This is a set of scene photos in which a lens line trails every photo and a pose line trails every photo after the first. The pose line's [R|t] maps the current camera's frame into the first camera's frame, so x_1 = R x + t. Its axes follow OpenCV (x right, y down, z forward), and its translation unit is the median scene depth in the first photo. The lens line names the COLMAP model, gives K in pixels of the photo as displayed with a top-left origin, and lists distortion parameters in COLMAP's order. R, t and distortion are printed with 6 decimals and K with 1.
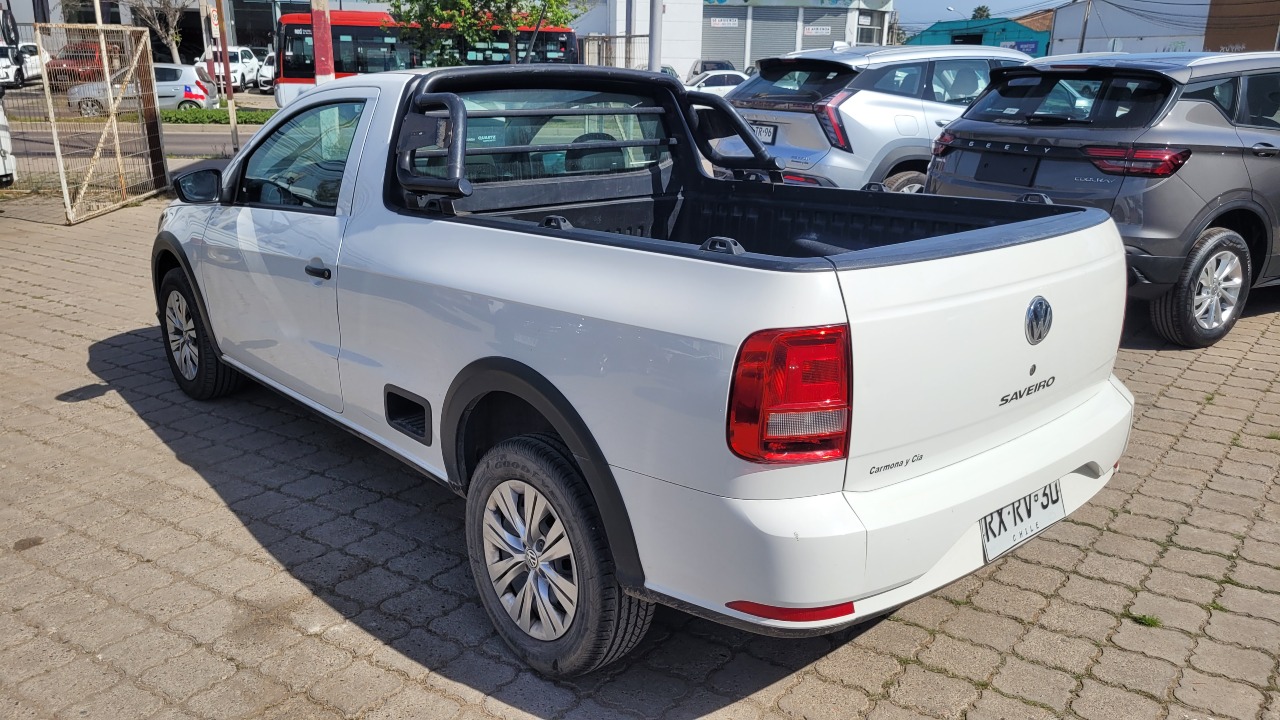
lens RADIAL K [[976.1, 0, 631.1], [0, 976.1, 353.8], [0, 0, 1]] dist [0.033549, -0.012226]
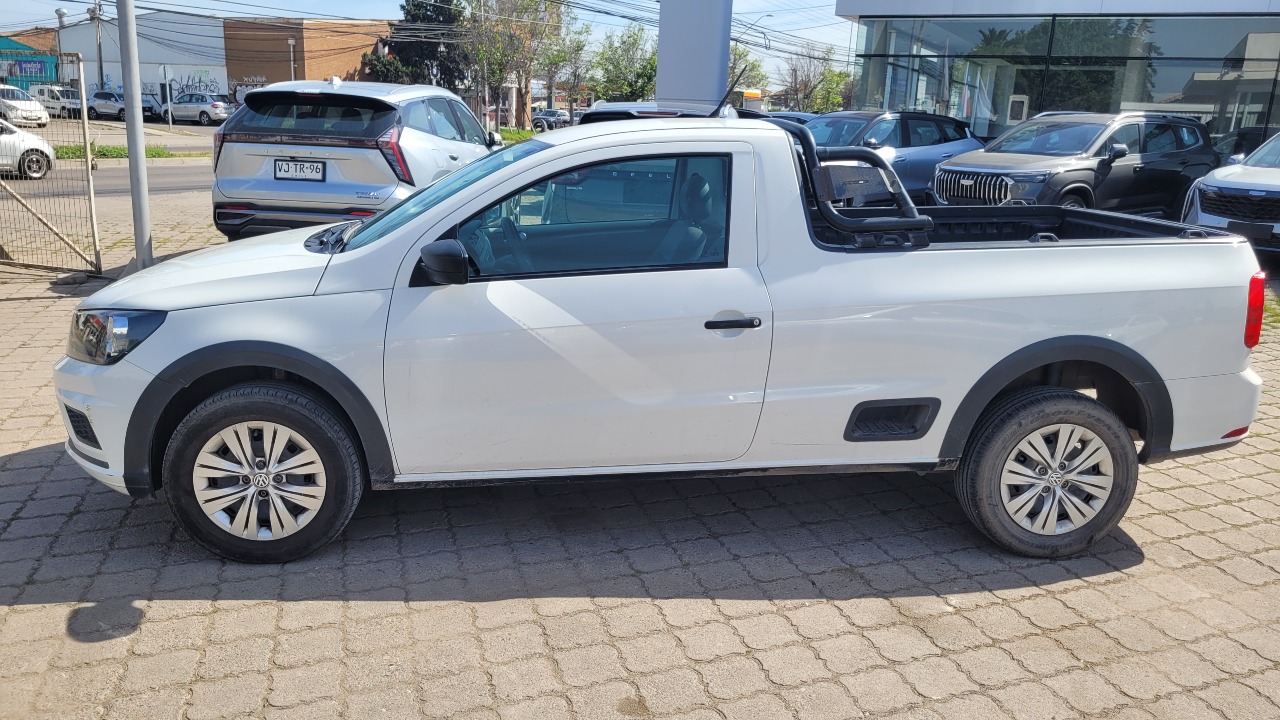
lens RADIAL K [[976.1, 0, 631.1], [0, 976.1, 353.8], [0, 0, 1]] dist [0.033549, -0.012226]
pose [[0.578804, -0.190263, 0.792960, -1.028305], [0.207274, 0.974790, 0.082597, -0.137834], [-0.788685, 0.116553, 0.603649, 0.414107]]
